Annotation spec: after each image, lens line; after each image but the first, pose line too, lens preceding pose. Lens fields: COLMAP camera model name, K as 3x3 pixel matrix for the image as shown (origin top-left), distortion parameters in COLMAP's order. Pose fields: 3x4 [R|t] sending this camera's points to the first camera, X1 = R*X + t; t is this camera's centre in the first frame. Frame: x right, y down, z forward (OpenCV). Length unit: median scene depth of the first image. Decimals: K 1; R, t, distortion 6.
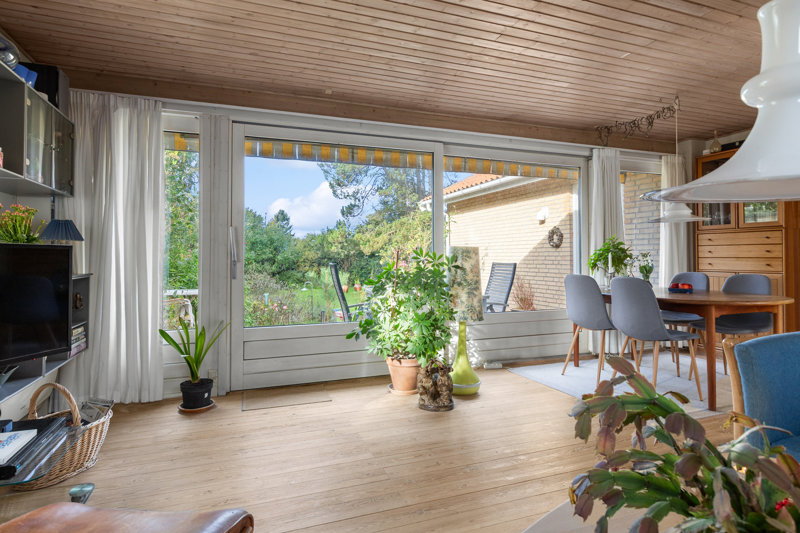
lens RADIAL K [[431.2, 0, 401.2], [0, 431.2, 248.2], [0, 0, 1]] dist [0.006462, -0.000228]
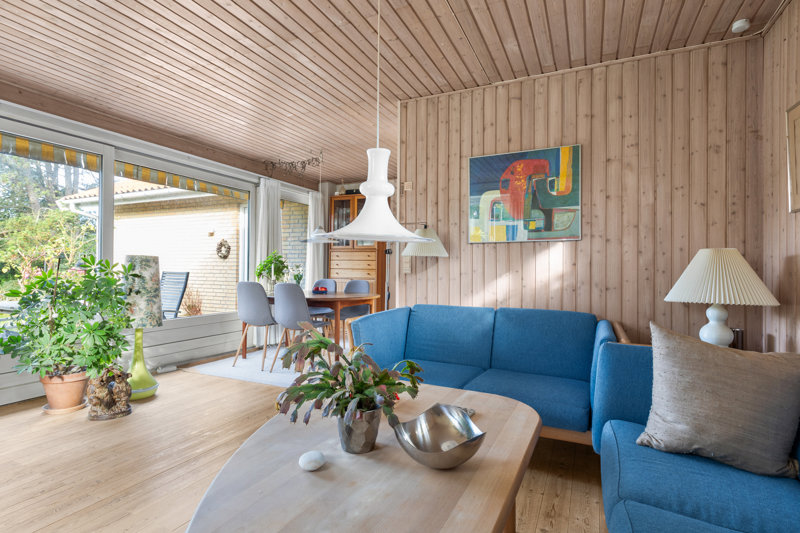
lens RADIAL K [[404.2, 0, 400.0], [0, 404.2, 266.5], [0, 0, 1]] dist [-0.004197, 0.000076]
pose [[0.710952, 0.013937, 0.703103, -0.094136], [-0.027480, 0.999591, 0.007974, -0.002412], [-0.702704, -0.024990, 0.711044, -0.112889]]
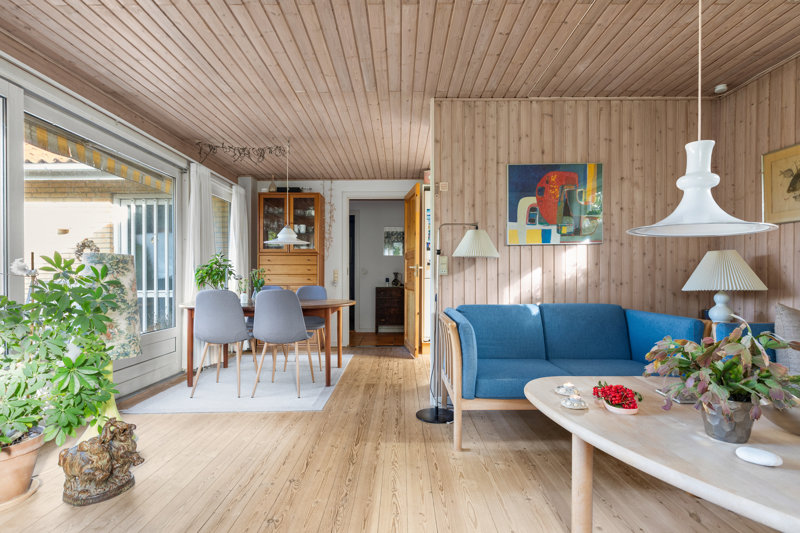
lens RADIAL K [[387.3, 0, 402.8], [0, 387.3, 277.1], [0, 0, 1]] dist [-0.002499, -0.000825]
pose [[0.338168, -0.000392, 0.941086, -0.295014], [-0.015348, 0.999865, 0.005932, 0.022730], [-0.940961, -0.016449, 0.338116, 0.337220]]
